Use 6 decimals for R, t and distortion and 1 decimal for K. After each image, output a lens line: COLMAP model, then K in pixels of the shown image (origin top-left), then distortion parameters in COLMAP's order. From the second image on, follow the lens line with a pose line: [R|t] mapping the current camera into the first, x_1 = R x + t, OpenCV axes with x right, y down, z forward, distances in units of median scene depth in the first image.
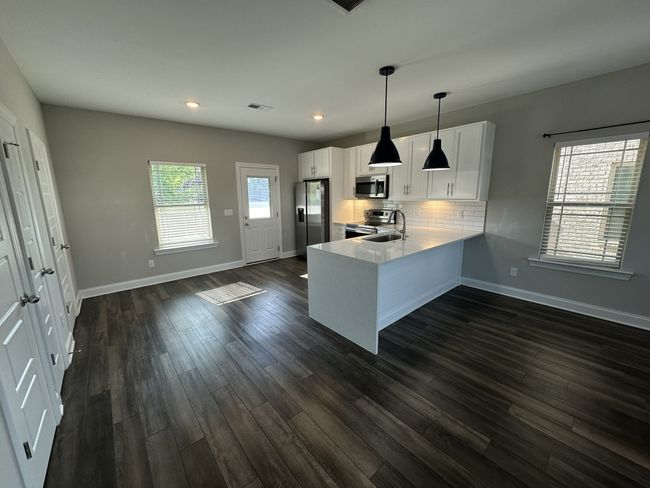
lens RADIAL K [[258.4, 0, 324.4], [0, 258.4, 241.1], [0, 0, 1]] dist [-0.000745, -0.000331]
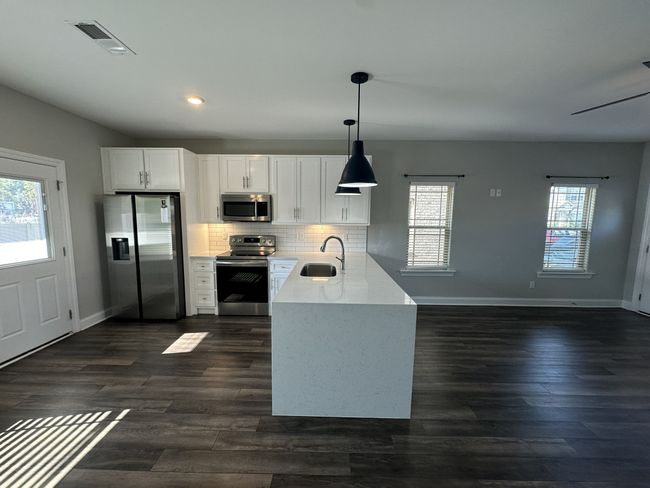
lens RADIAL K [[258.4, 0, 325.2], [0, 258.4, 240.0], [0, 0, 1]] dist [-0.000745, -0.000331]
pose [[0.660973, -0.047701, 0.748892, -0.310267], [0.115566, 0.992543, -0.038778, -0.058922], [-0.741458, 0.112178, 0.661556, 0.347397]]
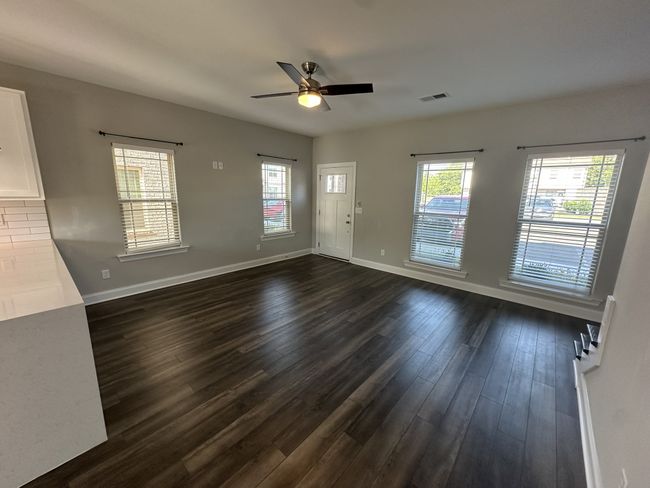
lens RADIAL K [[258.4, 0, 322.2], [0, 258.4, 245.2], [0, 0, 1]] dist [-0.000745, -0.000331]
pose [[-0.135248, -0.187190, 0.972969, -0.234560], [0.160967, 0.964795, 0.207993, -0.044093], [-0.977649, 0.184746, -0.100355, 0.255894]]
